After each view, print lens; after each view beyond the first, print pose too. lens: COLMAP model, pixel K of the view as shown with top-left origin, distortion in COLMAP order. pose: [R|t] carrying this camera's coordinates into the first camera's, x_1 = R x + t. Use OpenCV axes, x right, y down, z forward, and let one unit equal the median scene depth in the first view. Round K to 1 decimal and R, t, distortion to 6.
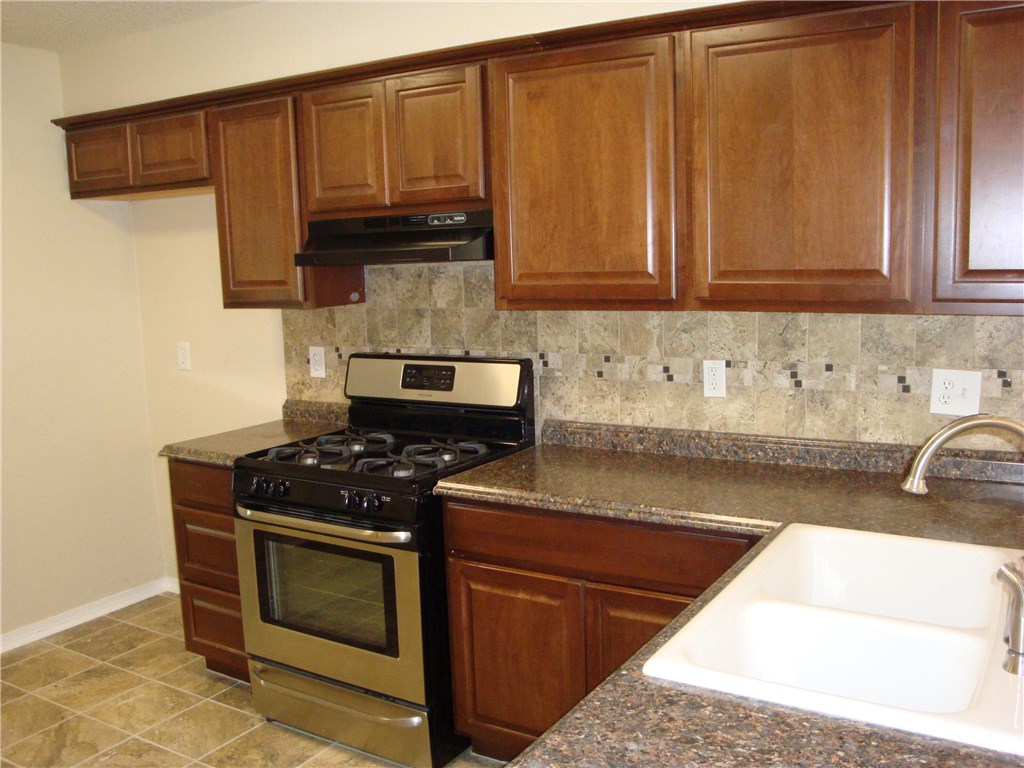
lens RADIAL K [[941.2, 0, 510.9], [0, 941.2, 394.2], [0, 0, 1]] dist [-0.069887, 0.000000]
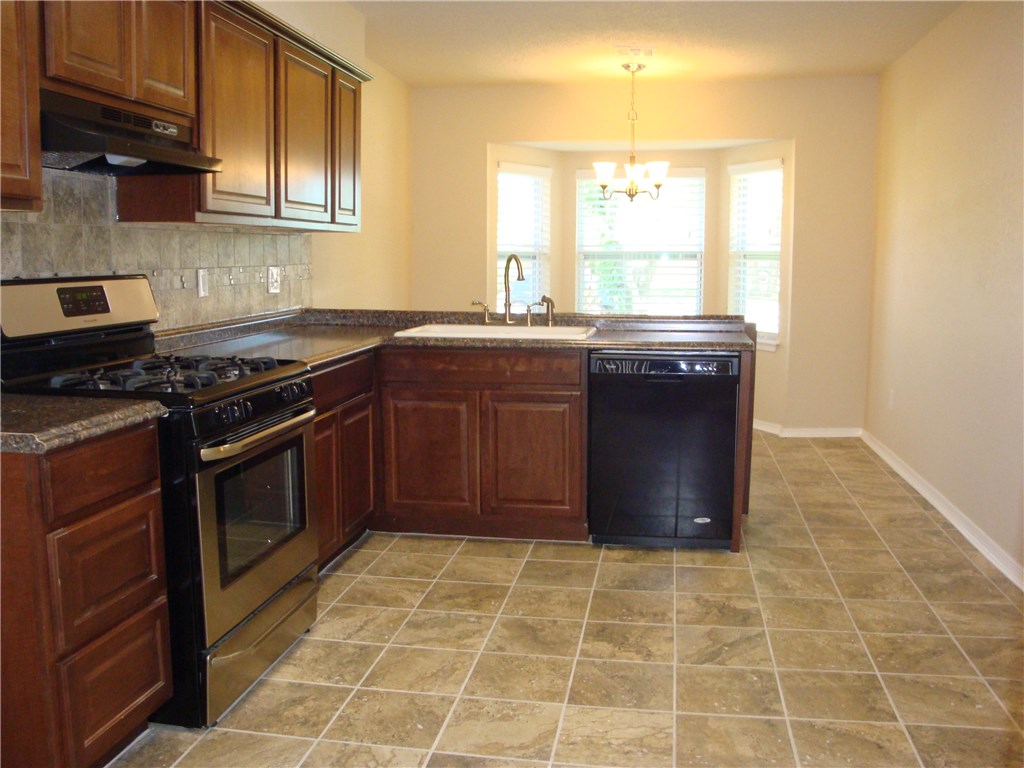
lens RADIAL K [[941.2, 0, 511.9], [0, 941.2, 379.0], [0, 0, 1]] dist [-0.069887, 0.000000]
pose [[-0.378276, -0.093474, 0.920961, -1.043794], [0.143772, 0.976884, 0.158202, -0.026544], [-0.914460, 0.192253, -0.356093, 0.976444]]
